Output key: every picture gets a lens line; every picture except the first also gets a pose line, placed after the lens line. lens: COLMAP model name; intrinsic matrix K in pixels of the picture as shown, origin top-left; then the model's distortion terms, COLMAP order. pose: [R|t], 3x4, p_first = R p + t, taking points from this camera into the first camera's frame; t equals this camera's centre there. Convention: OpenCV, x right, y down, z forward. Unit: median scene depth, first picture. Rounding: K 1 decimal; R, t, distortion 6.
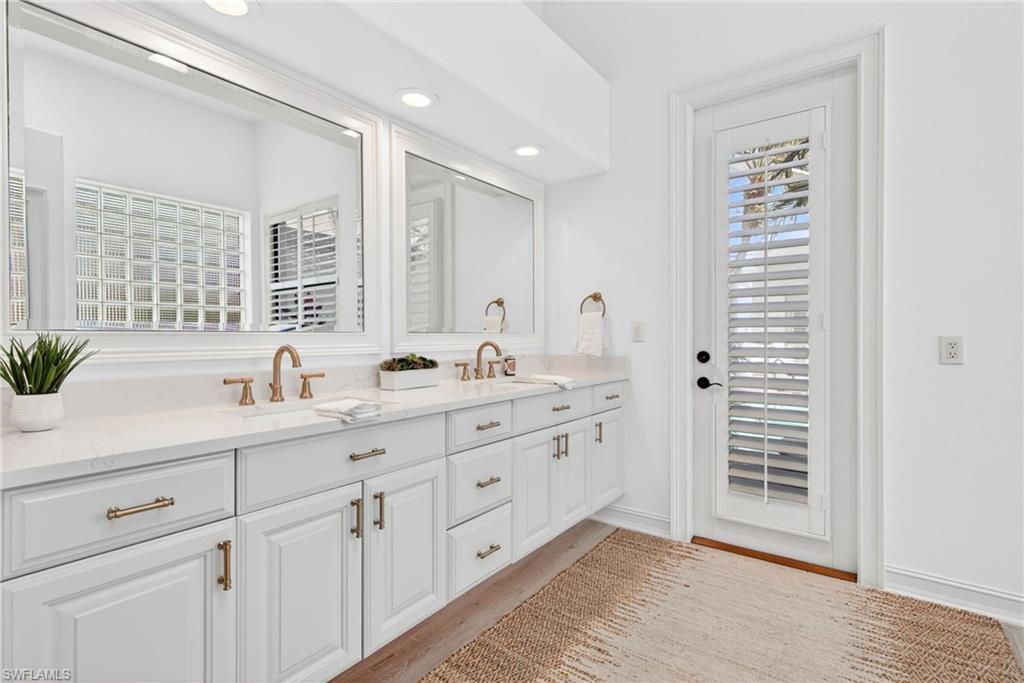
lens RADIAL K [[480.9, 0, 512.0], [0, 480.9, 341.5], [0, 0, 1]] dist [-0.000284, -0.000010]
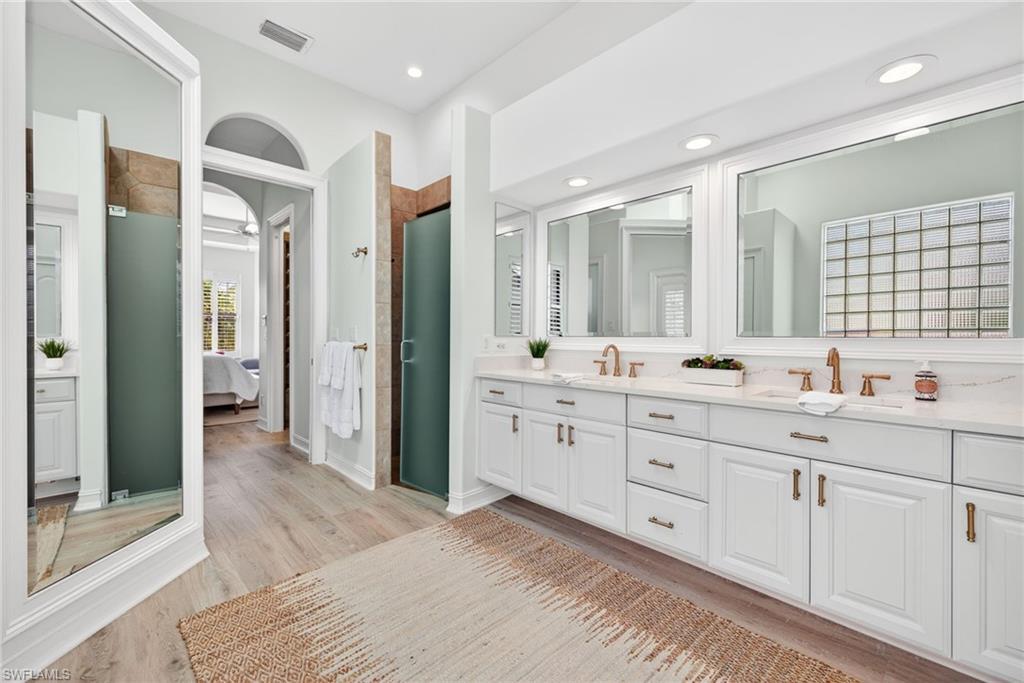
lens RADIAL K [[414.4, 0, 512.1], [0, 414.4, 331.2], [0, 0, 1]] dist [-0.000110, -0.000022]
pose [[-0.154240, 0.006835, -0.988010, 1.019225], [-0.003263, 0.999967, 0.007427, -0.047366], [0.988028, 0.004370, -0.154212, 0.785090]]
